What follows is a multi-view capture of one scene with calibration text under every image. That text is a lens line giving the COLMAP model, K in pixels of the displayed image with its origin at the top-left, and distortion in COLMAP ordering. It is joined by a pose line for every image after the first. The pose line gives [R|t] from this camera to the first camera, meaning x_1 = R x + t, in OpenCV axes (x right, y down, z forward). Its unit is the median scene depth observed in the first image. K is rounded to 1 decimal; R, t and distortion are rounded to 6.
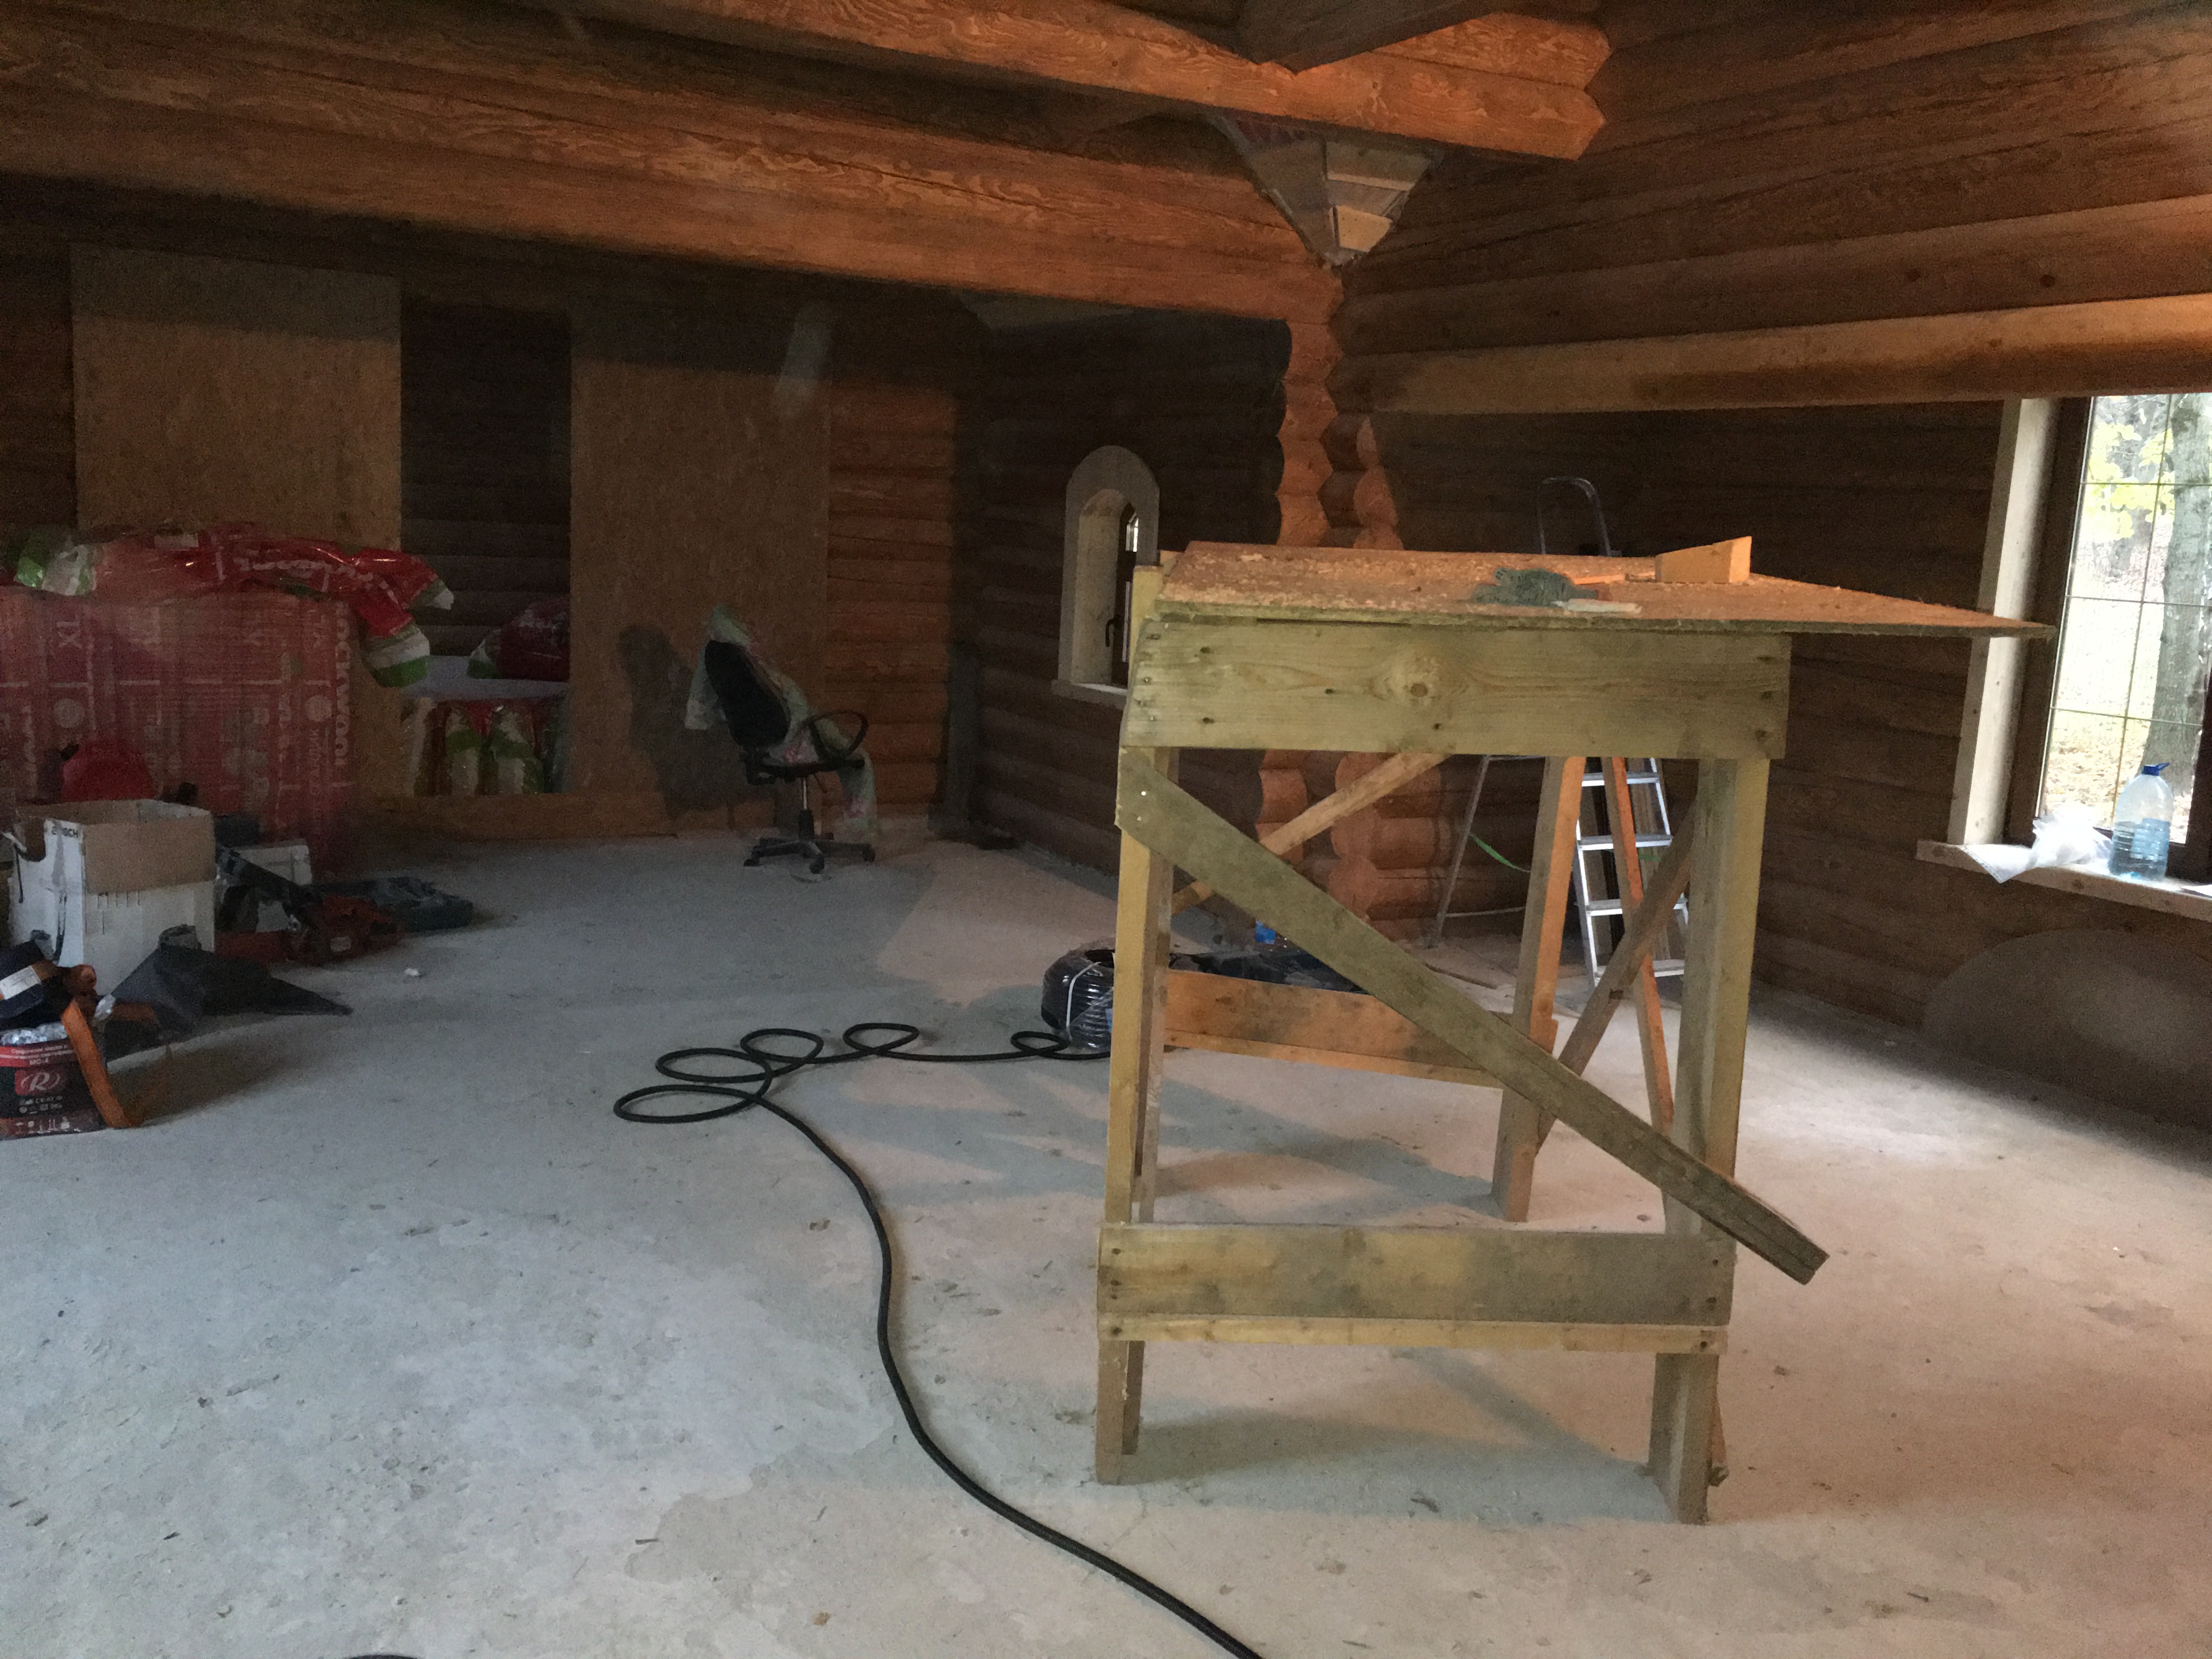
lens RADIAL K [[1931.0, 0, 1110.6], [0, 1931.0, 838.9], [0, 0, 1]] dist [0.080046, -0.108464]
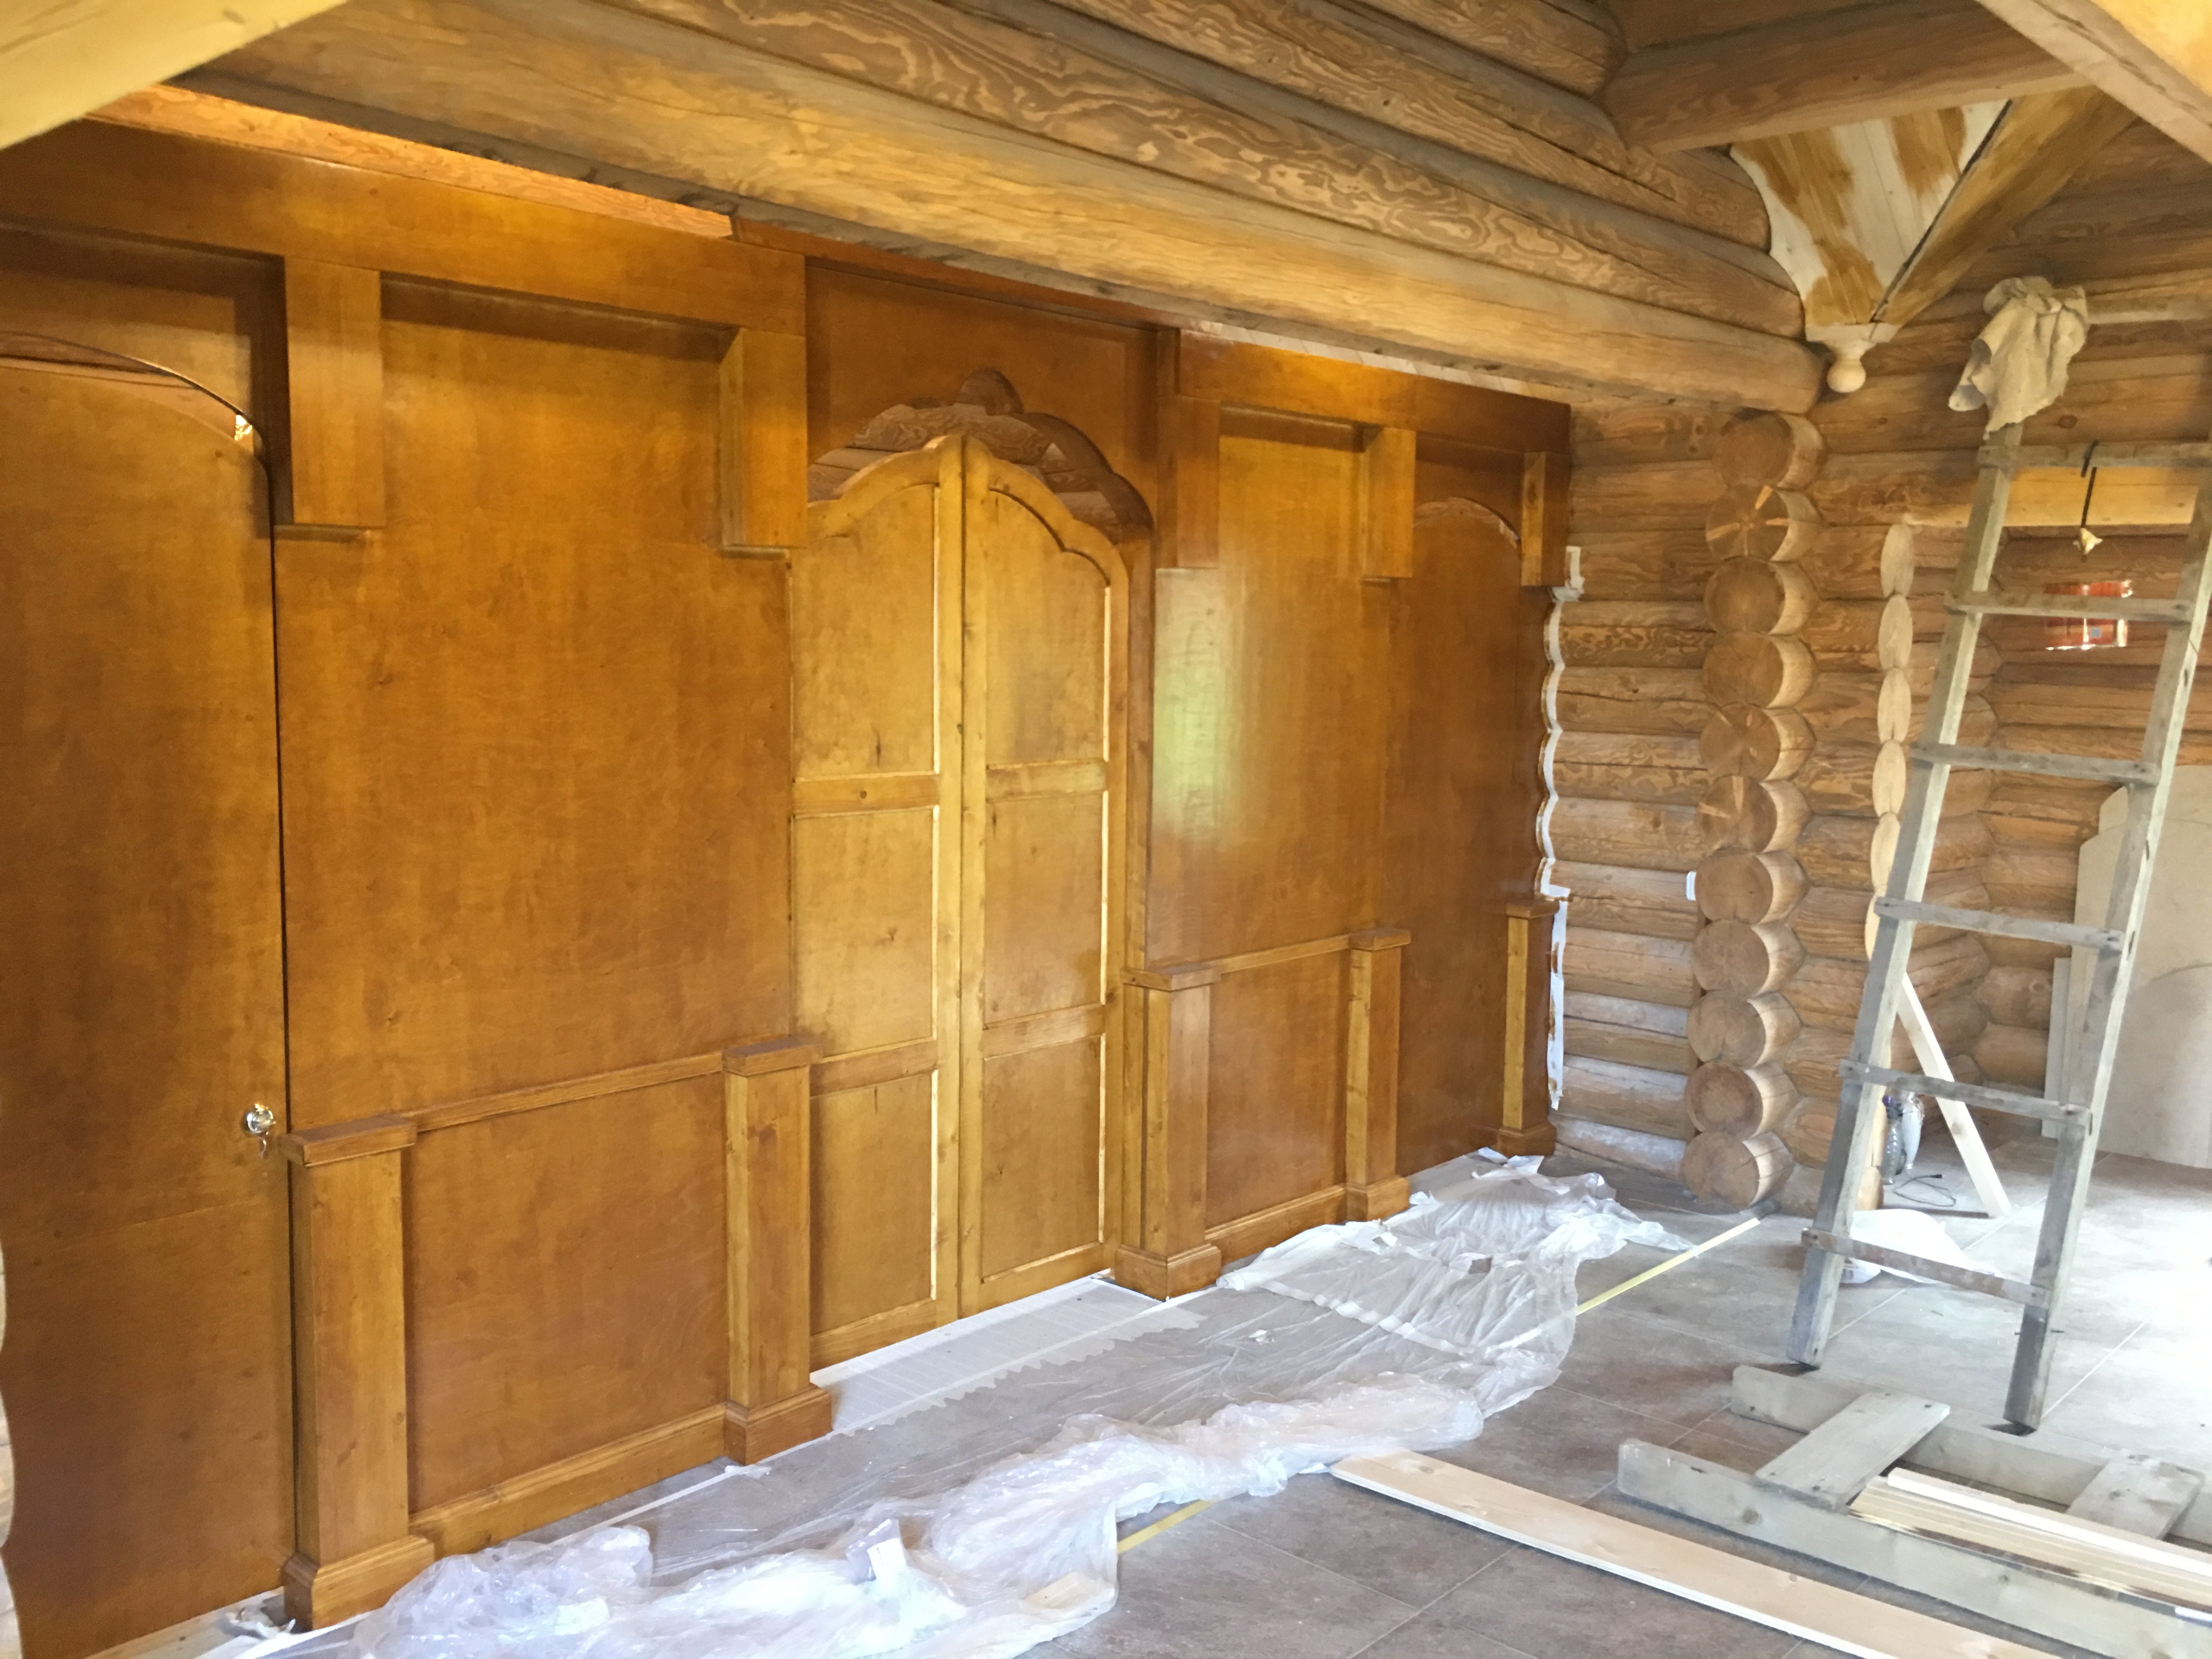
lens RADIAL K [[1931.0, 0, 1108.4], [0, 1931.0, 816.1], [0, 0, 1]] dist [0.080046, -0.108464]
pose [[0.944714, -0.076412, 0.318868, -0.484067], [0.096096, 0.994288, -0.046438, -0.119530], [-0.313498, 0.074512, 0.946661, 0.443927]]
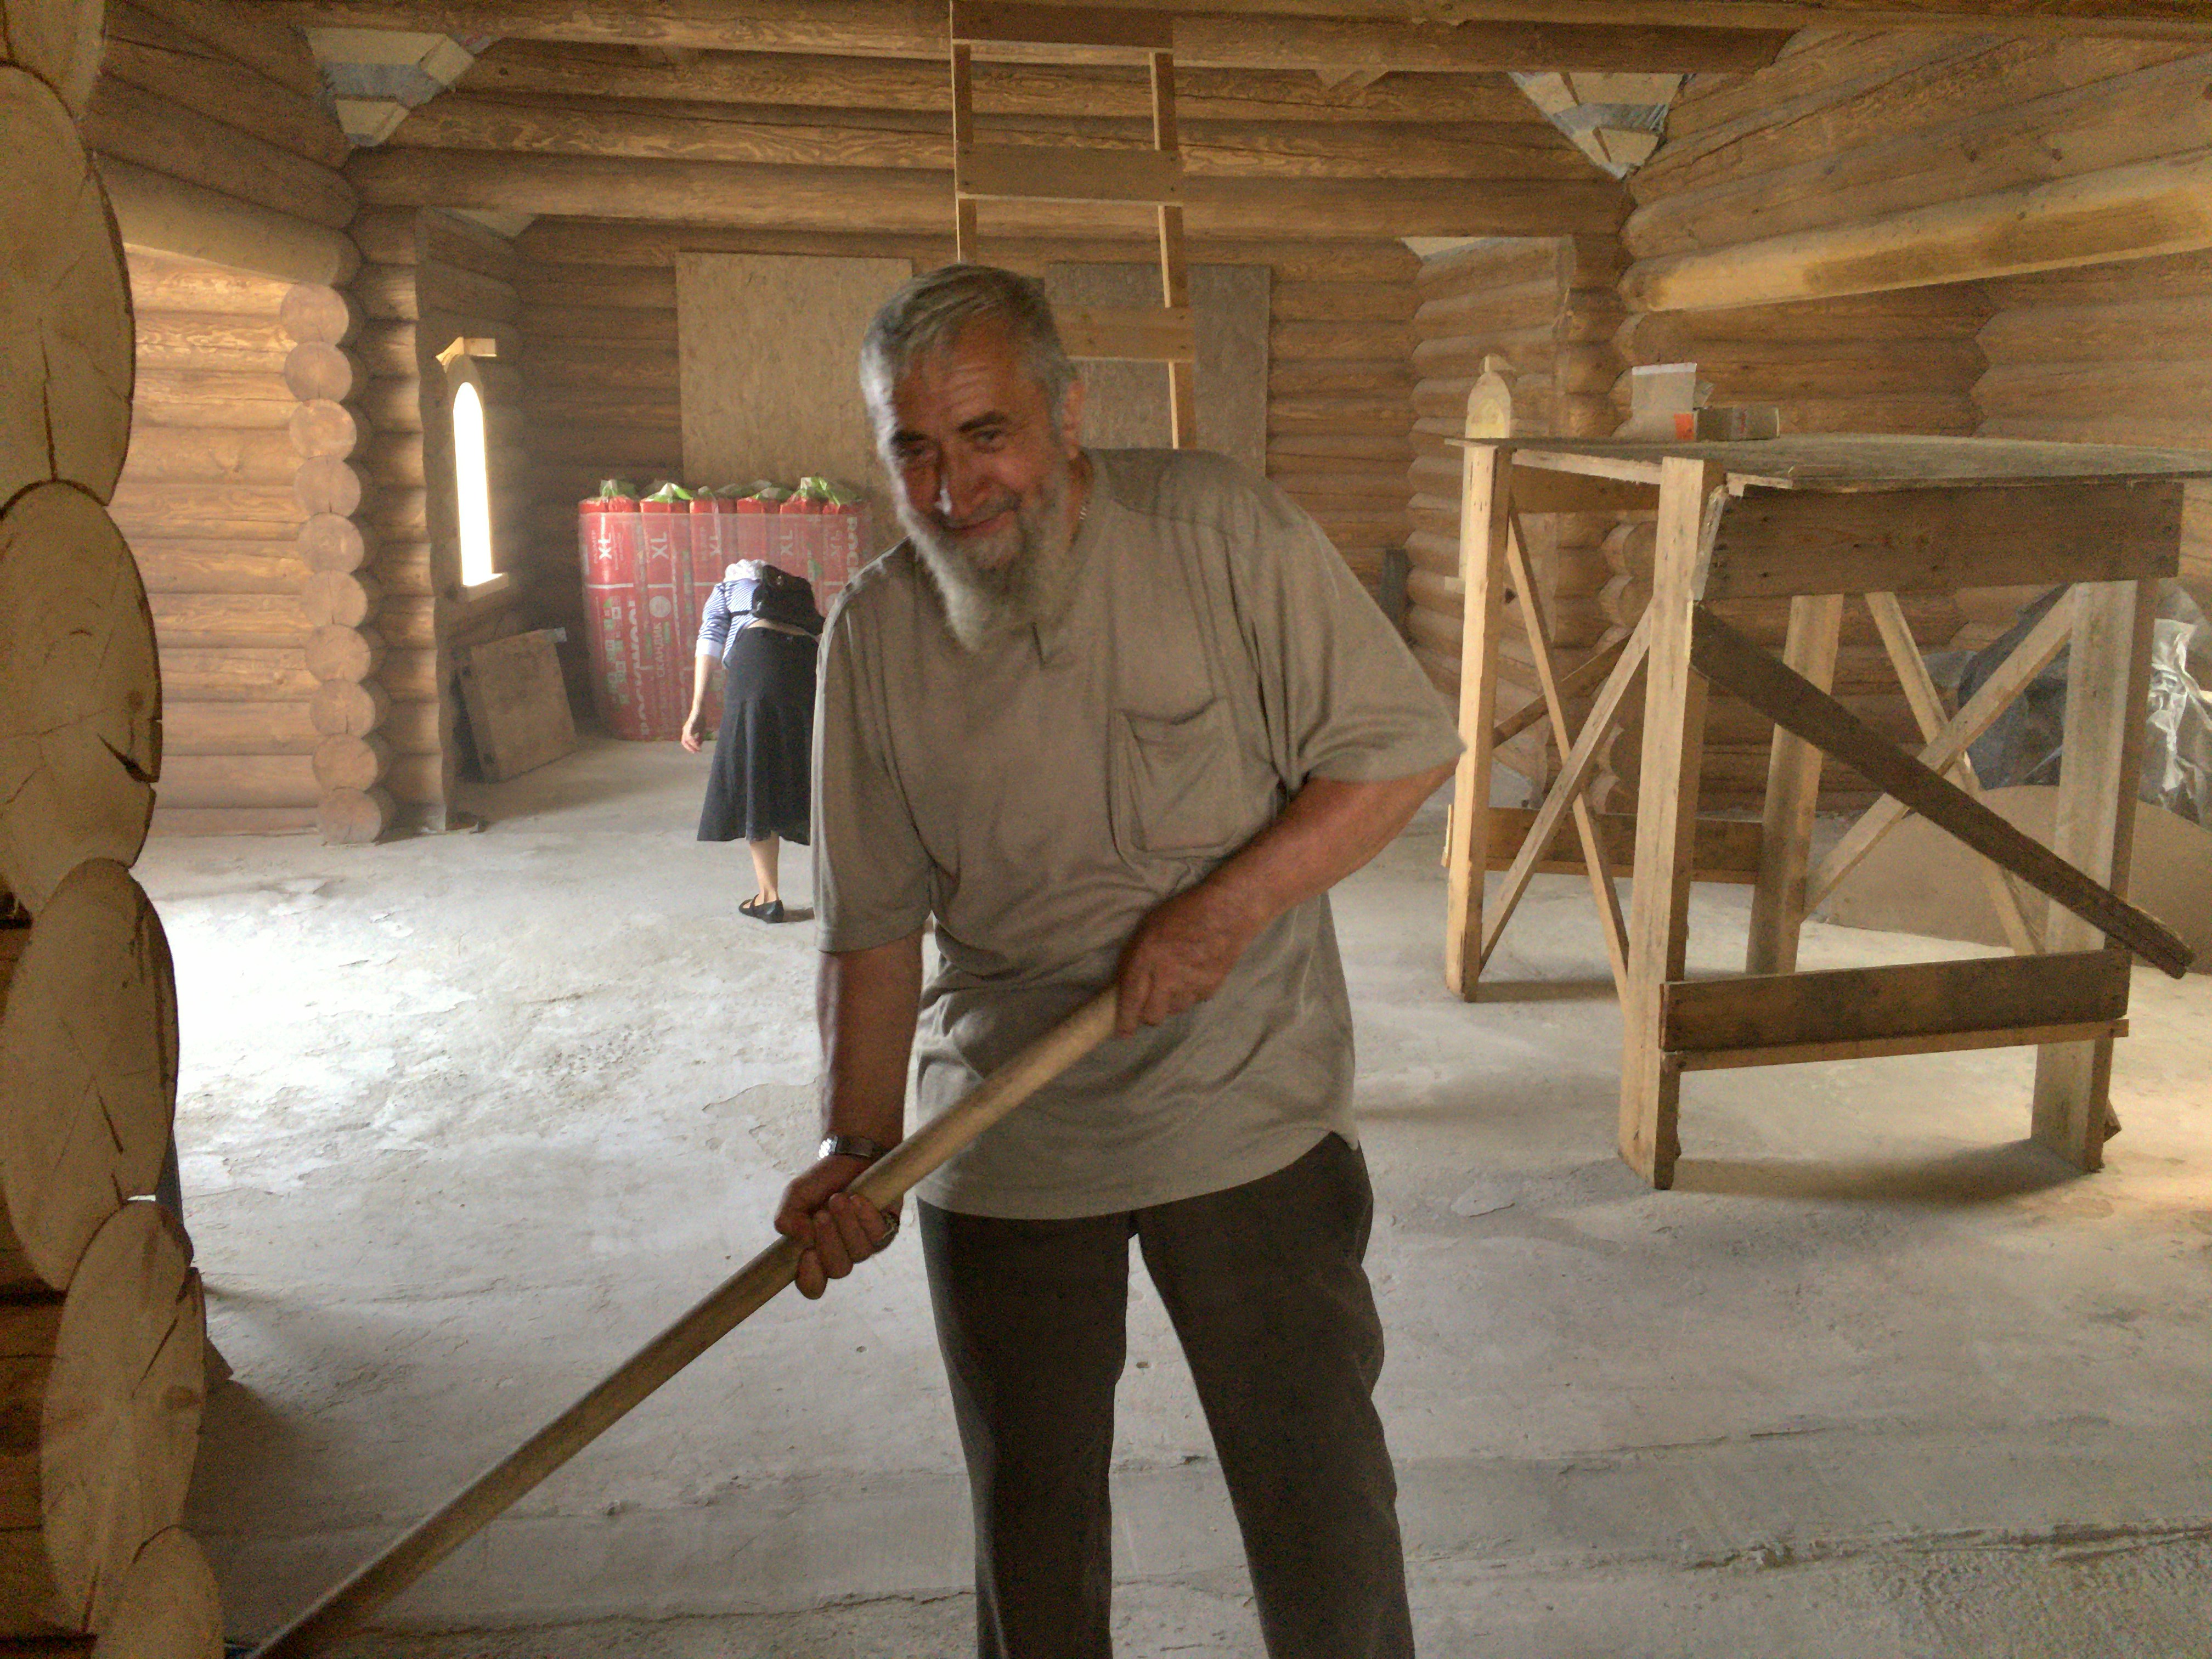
lens RADIAL K [[1931.0, 0, 1089.0], [0, 1931.0, 893.7], [0, 0, 1]] dist [0.080046, -0.108464]
pose [[0.921388, 0.047667, -0.385710, 0.334745], [-0.023946, 0.997527, 0.066074, 0.046983], [0.387906, -0.051644, 0.920251, -0.171446]]
